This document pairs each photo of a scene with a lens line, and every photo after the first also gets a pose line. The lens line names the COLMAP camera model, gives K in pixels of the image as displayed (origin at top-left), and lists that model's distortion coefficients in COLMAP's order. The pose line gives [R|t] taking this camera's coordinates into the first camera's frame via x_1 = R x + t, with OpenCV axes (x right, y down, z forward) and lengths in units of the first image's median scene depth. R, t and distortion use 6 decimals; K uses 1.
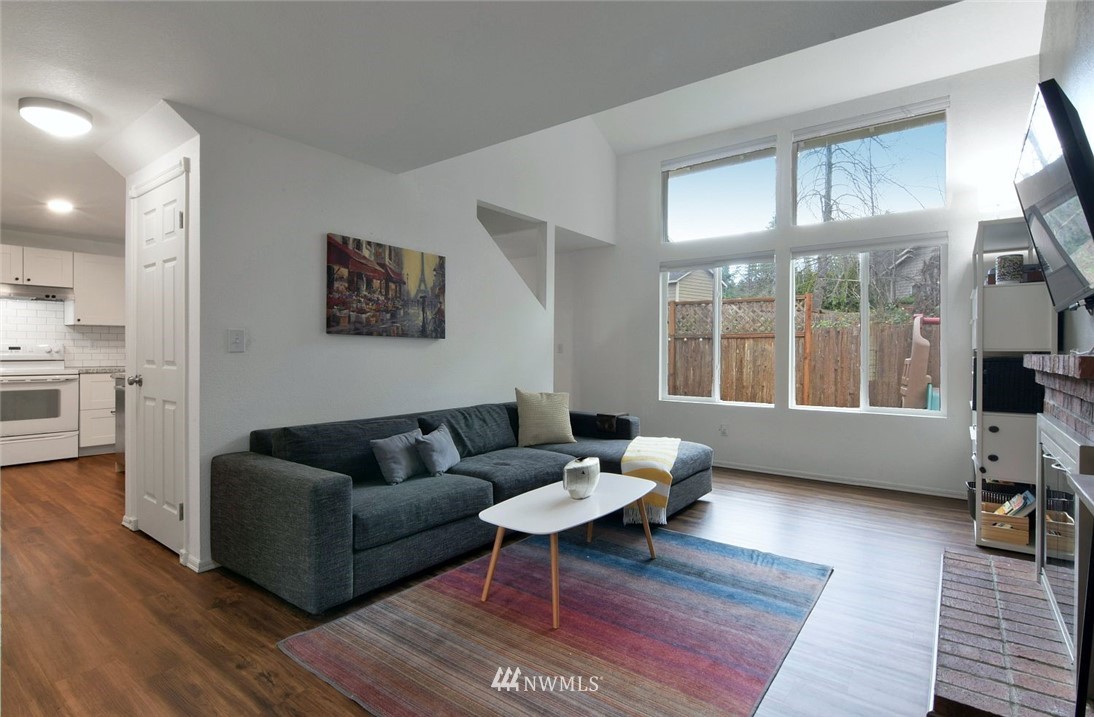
lens RADIAL K [[536.2, 0, 547.4], [0, 536.2, 352.1], [0, 0, 1]] dist [-0.001407, -0.000452]
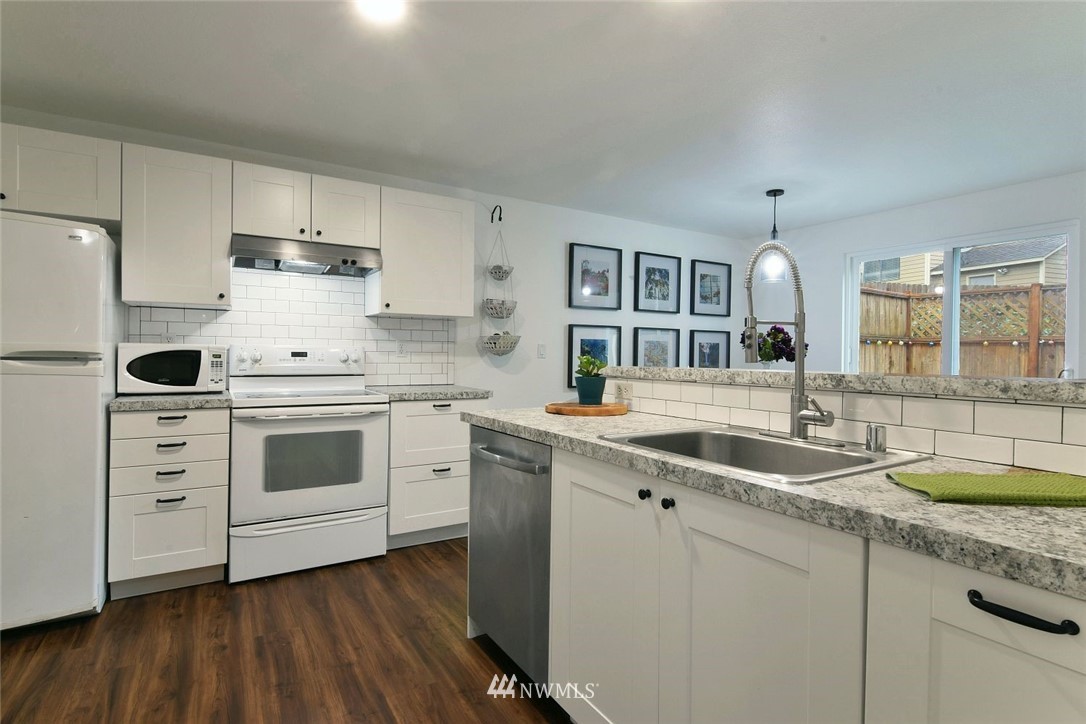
lens RADIAL K [[530.0, 0, 543.4], [0, 530.0, 352.0], [0, 0, 1]] dist [0.002010, -0.000016]
pose [[0.931863, 0.002943, -0.362800, -0.532446], [-0.006621, 0.999939, -0.008895, -0.006503], [0.362751, 0.010691, 0.931825, 0.552772]]
